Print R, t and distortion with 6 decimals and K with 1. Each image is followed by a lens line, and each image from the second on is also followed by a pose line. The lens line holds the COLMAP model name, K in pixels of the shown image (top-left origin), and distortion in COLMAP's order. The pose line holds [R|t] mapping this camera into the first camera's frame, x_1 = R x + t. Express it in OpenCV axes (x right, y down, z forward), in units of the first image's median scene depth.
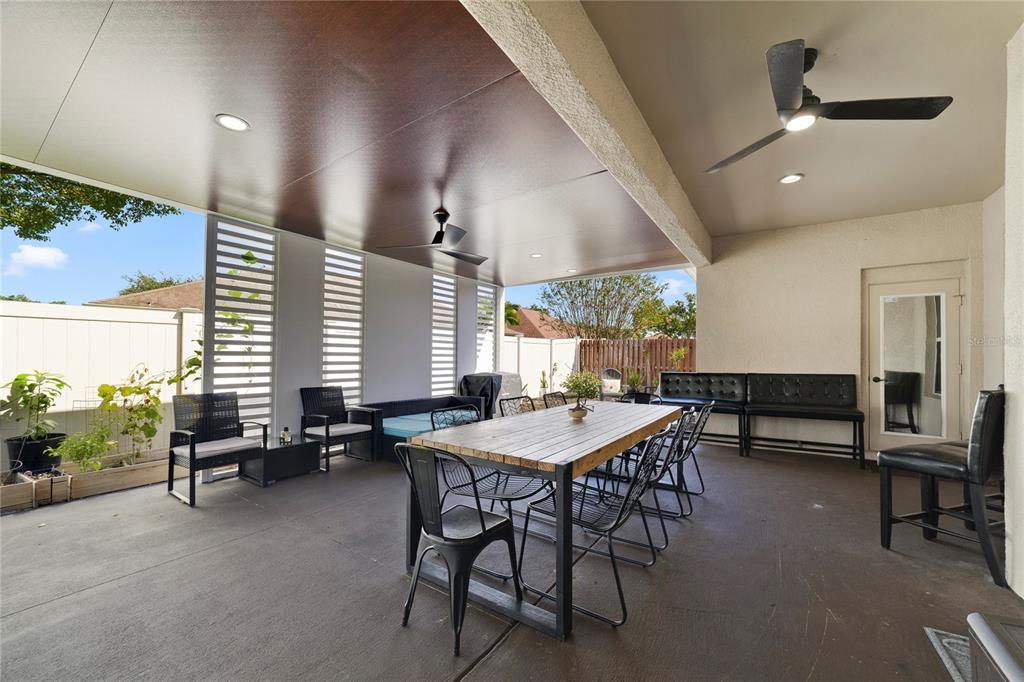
lens RADIAL K [[392.0, 0, 514.2], [0, 392.0, 356.6], [0, 0, 1]] dist [-0.000373, -0.000032]
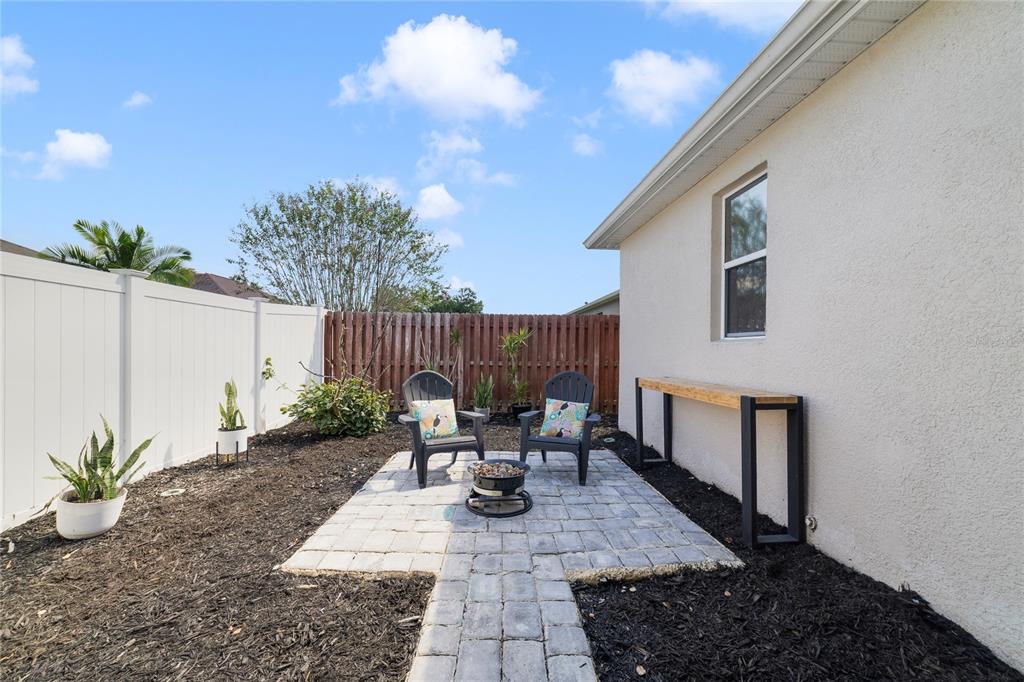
lens RADIAL K [[392.0, 0, 514.2], [0, 392.0, 356.6], [0, 0, 1]] dist [-0.000373, -0.000032]
pose [[0.784289, -0.000578, 0.620396, 0.055102], [-0.010832, 0.999834, 0.014626, 0.005626], [-0.620302, -0.018191, 0.784152, 0.550461]]
